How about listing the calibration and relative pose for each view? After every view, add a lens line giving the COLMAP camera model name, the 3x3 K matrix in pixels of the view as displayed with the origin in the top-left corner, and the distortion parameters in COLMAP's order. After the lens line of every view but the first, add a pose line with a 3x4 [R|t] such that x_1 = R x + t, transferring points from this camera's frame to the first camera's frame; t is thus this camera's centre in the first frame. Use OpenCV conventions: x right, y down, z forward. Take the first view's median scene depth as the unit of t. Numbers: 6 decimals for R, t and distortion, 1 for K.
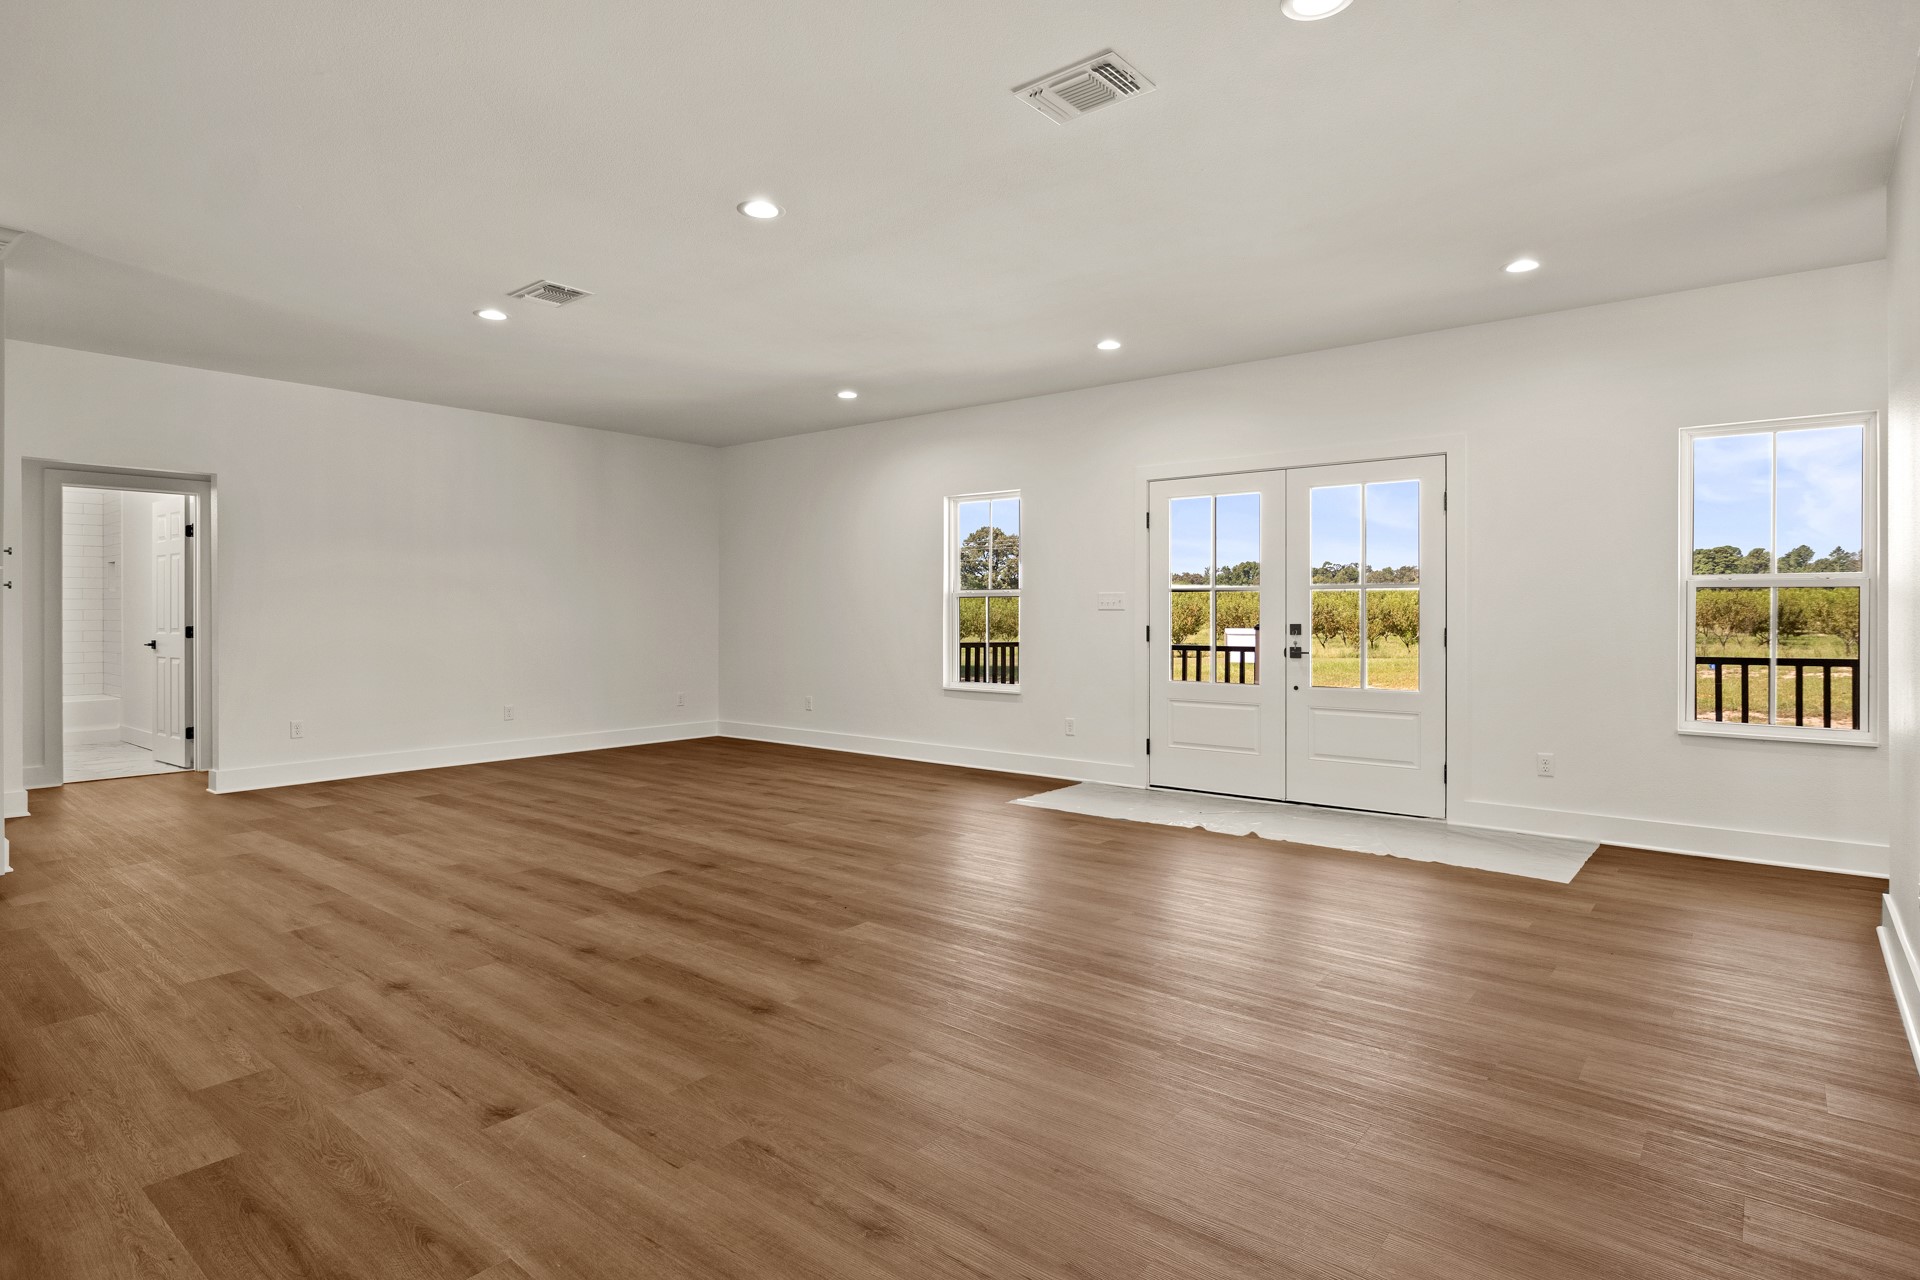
lens RADIAL K [[990.6, 0, 953.2], [0, 990.6, 623.5], [0, 0, 1]] dist [-0.007048, -0.002269]
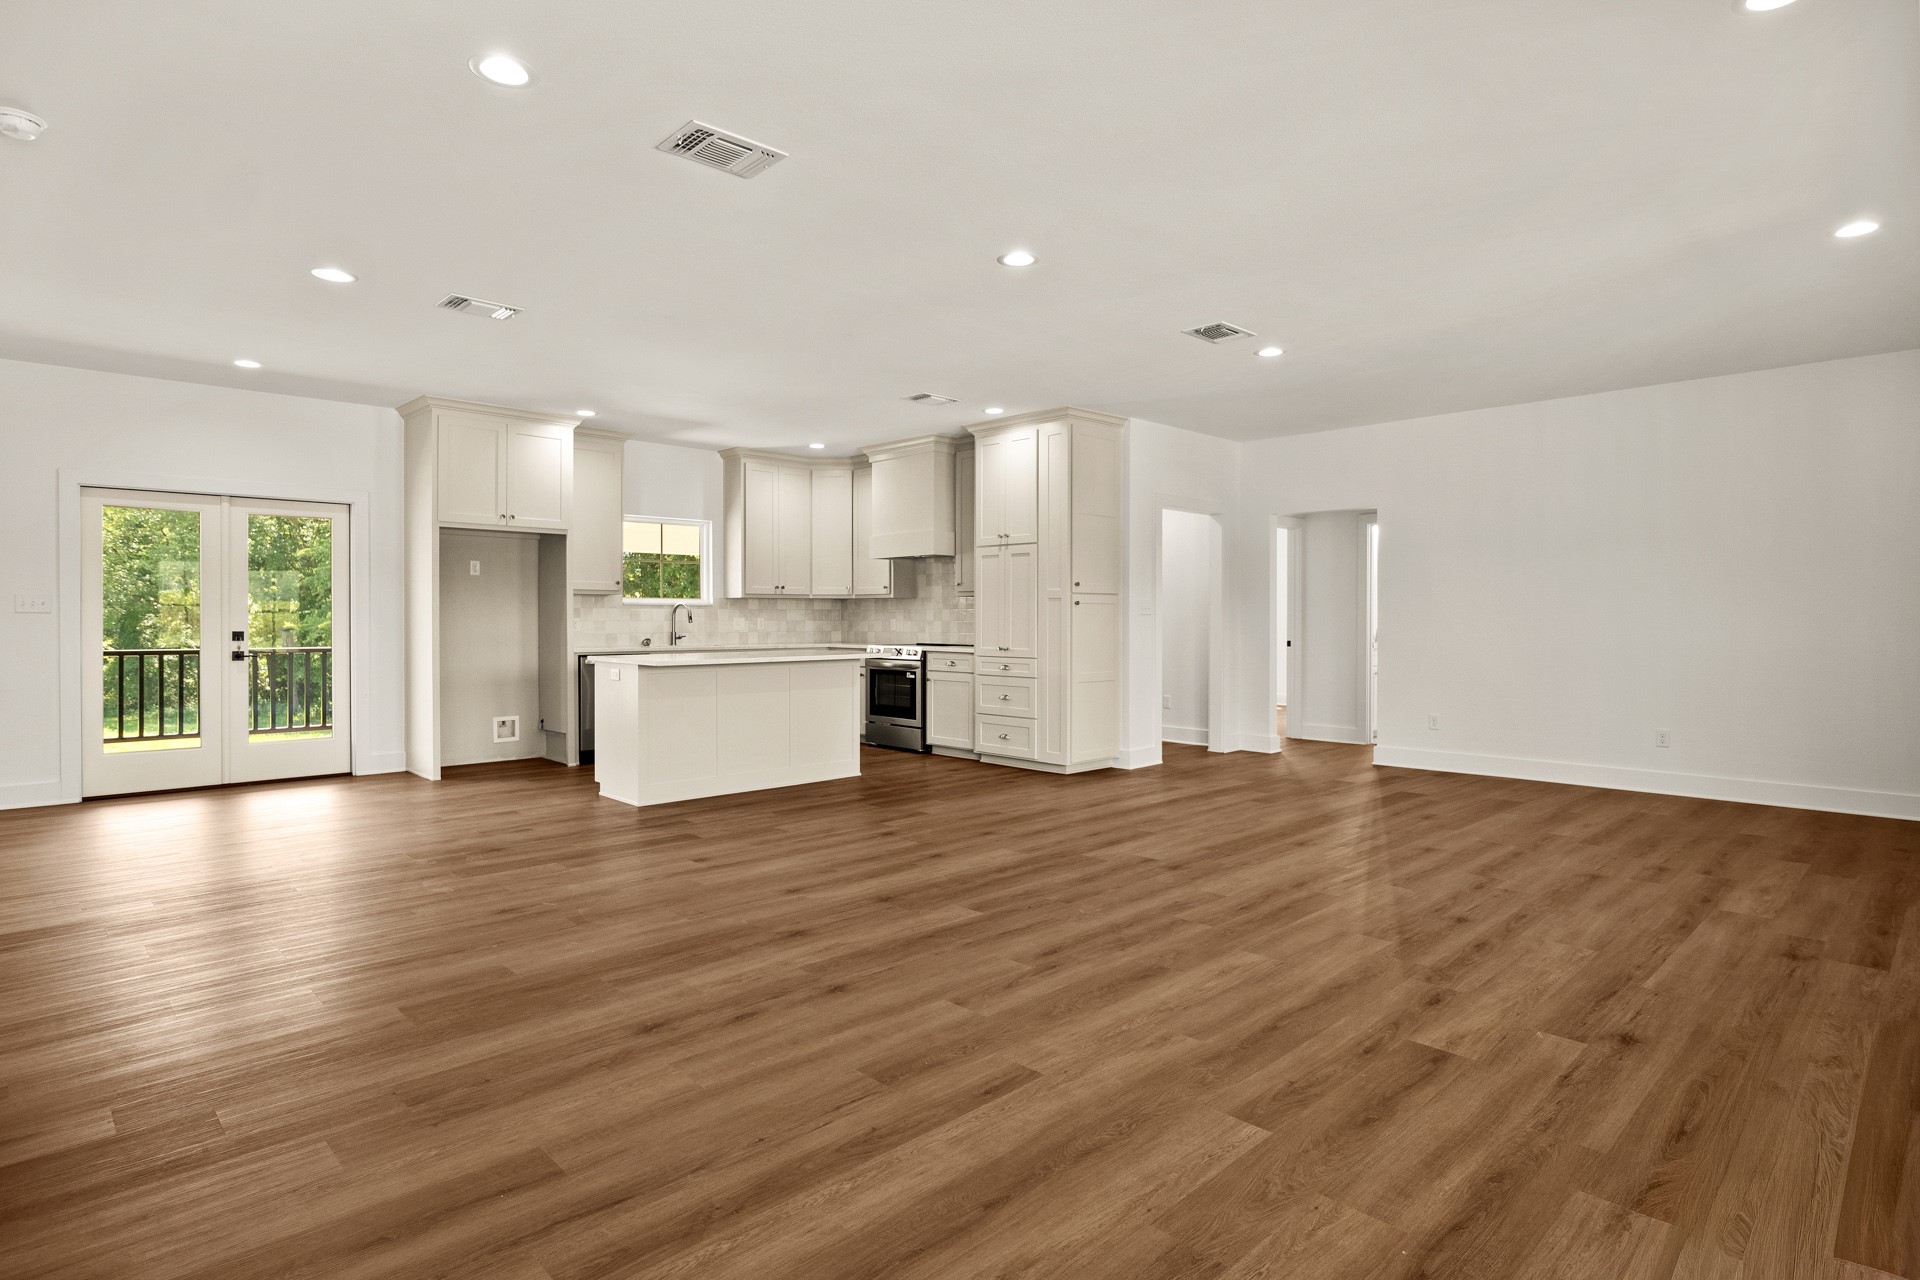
lens RADIAL K [[990.6, 0, 962.7], [0, 990.6, 630.8], [0, 0, 1]] dist [-0.007048, -0.002269]
pose [[-0.116984, 0.012203, -0.993059, 0.990397], [-0.007600, 0.999884, 0.013182, -0.010772], [0.993105, 0.009090, -0.116878, 1.144488]]
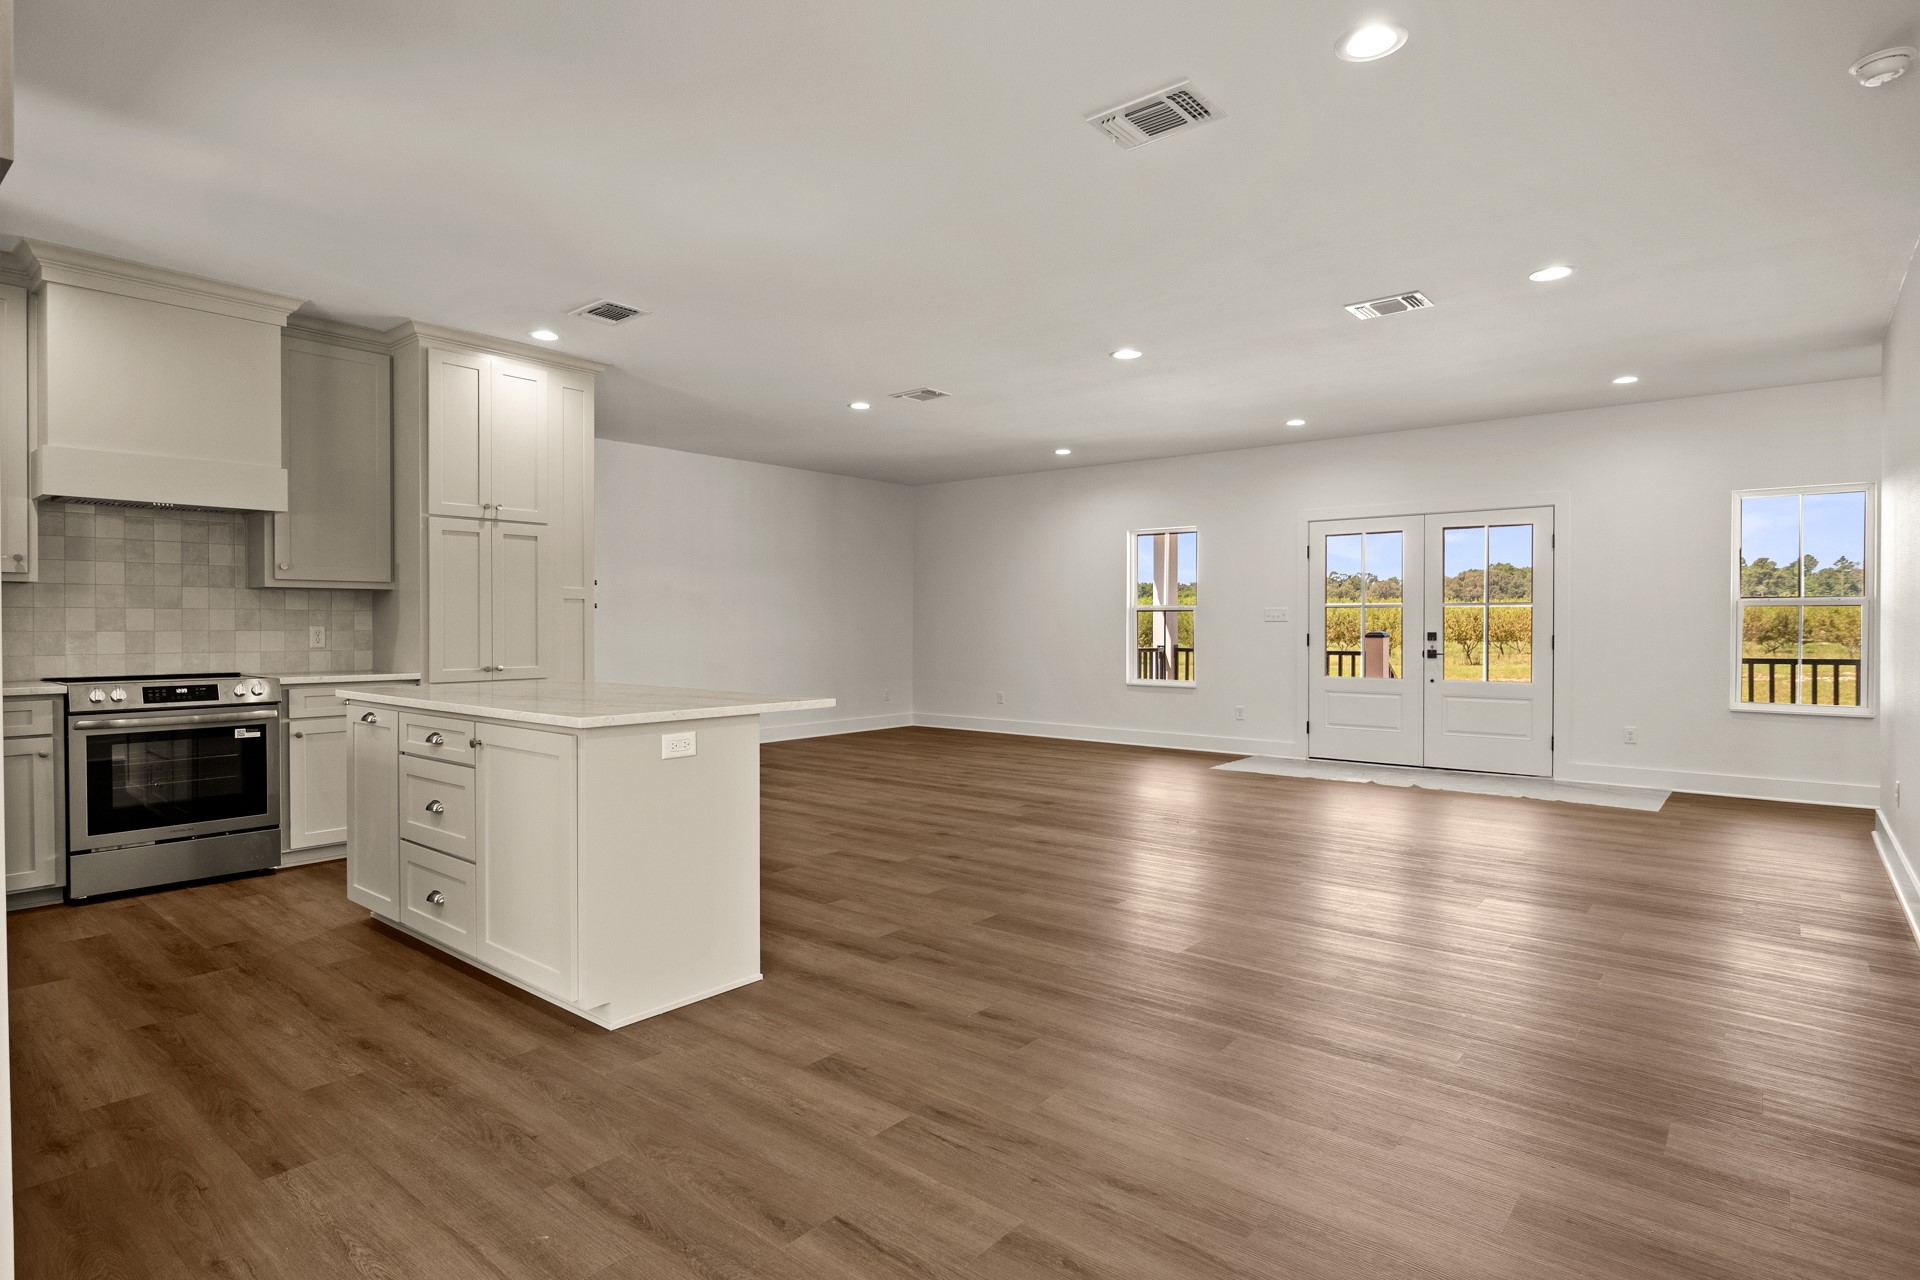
lens RADIAL K [[990.6, 0, 944.8], [0, 990.6, 642.8], [0, 0, 1]] dist [-0.007048, -0.002269]
pose [[0.999979, -0.000105, -0.006430, -0.515380], [0.000172, 0.999946, 0.010347, 0.000917], [0.006428, -0.010348, 0.999926, -0.561358]]
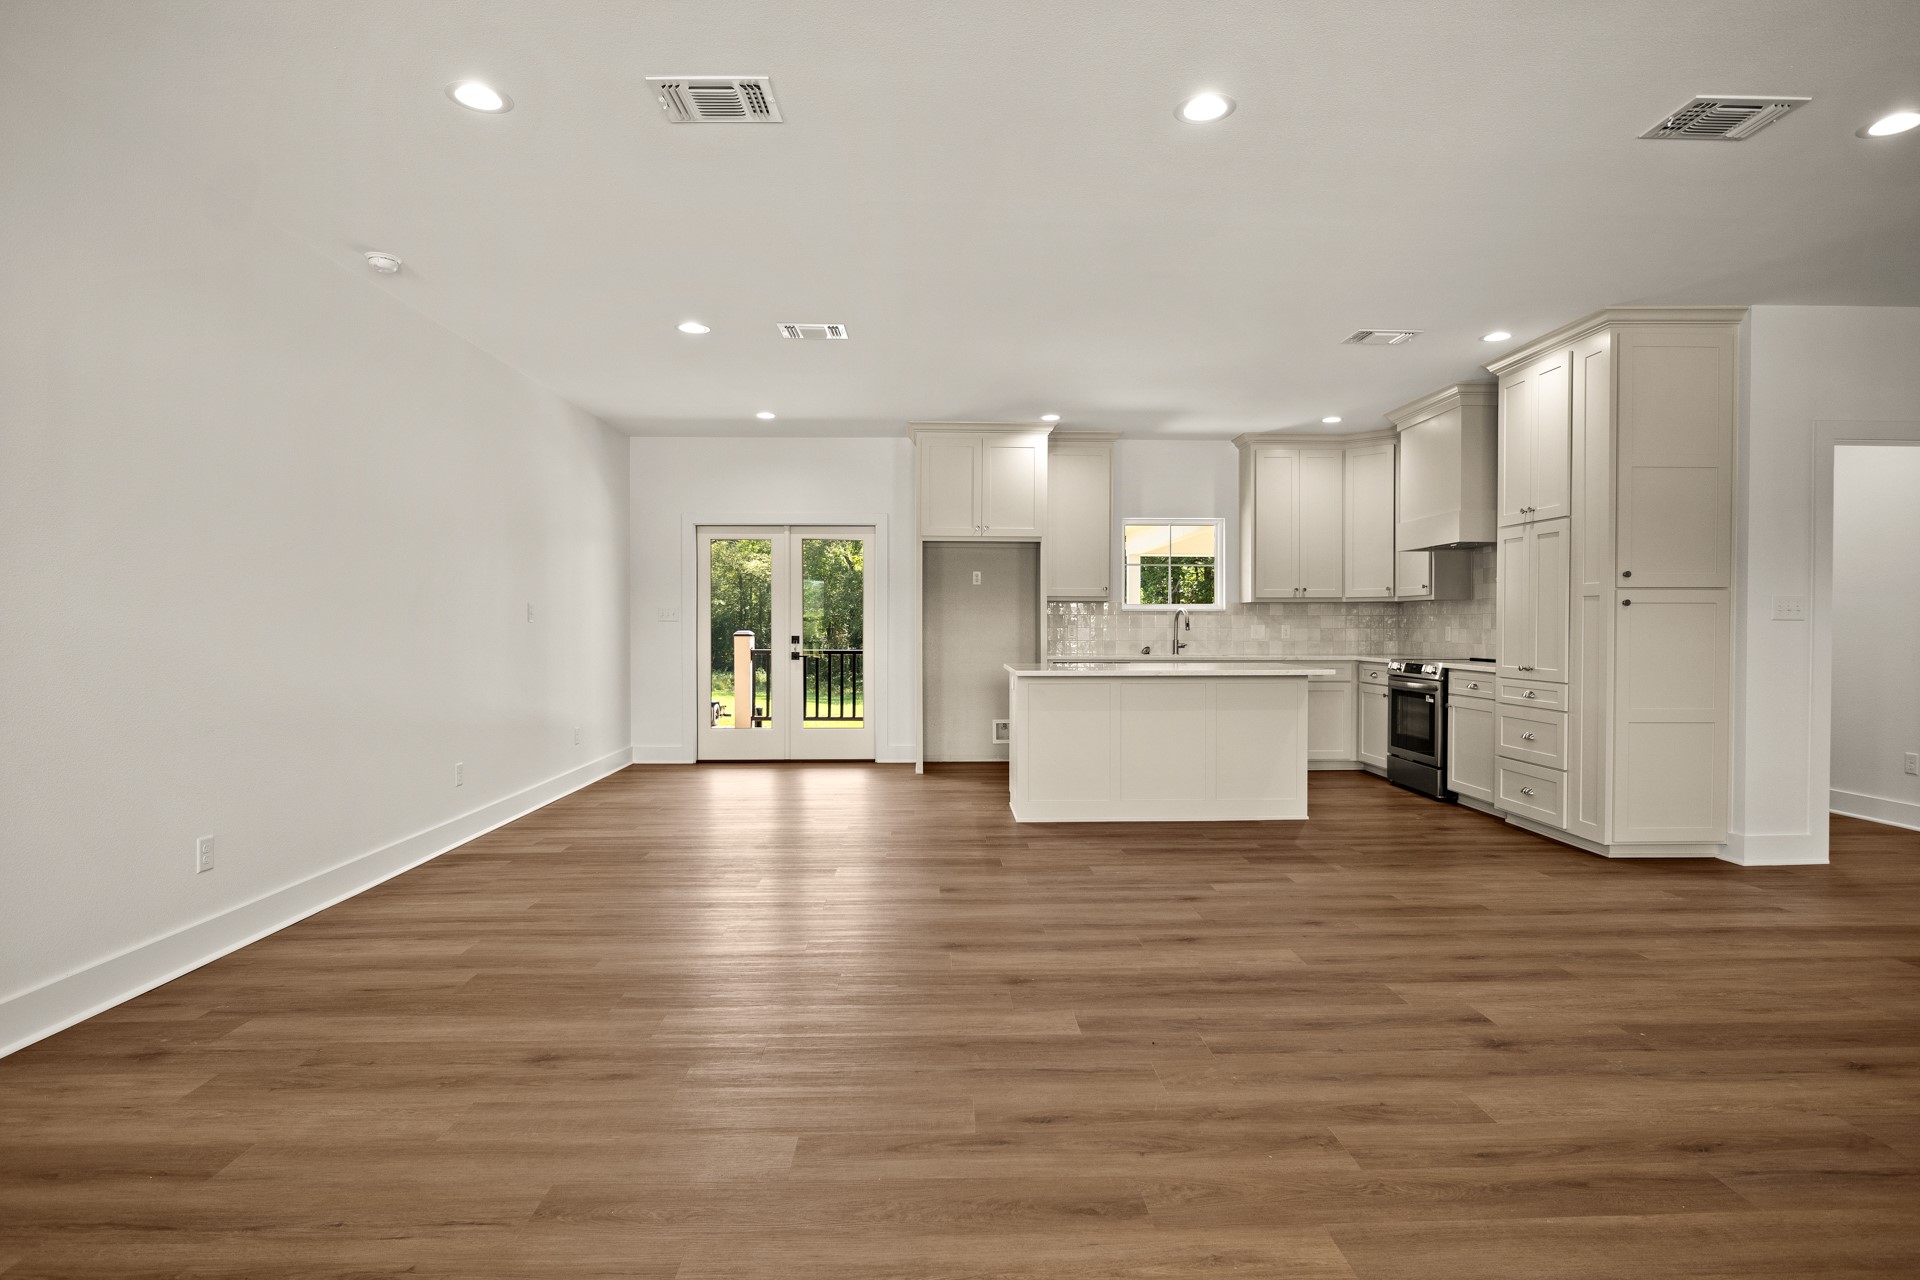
lens RADIAL K [[990.6, 0, 957.3], [0, 990.6, 639.2], [0, 0, 1]] dist [-0.007048, -0.002269]
pose [[-0.750968, 0.007915, -0.660292, 0.499379], [-0.006139, 0.999801, 0.018966, -0.012695], [0.660310, 0.018296, -0.750770, 1.560124]]
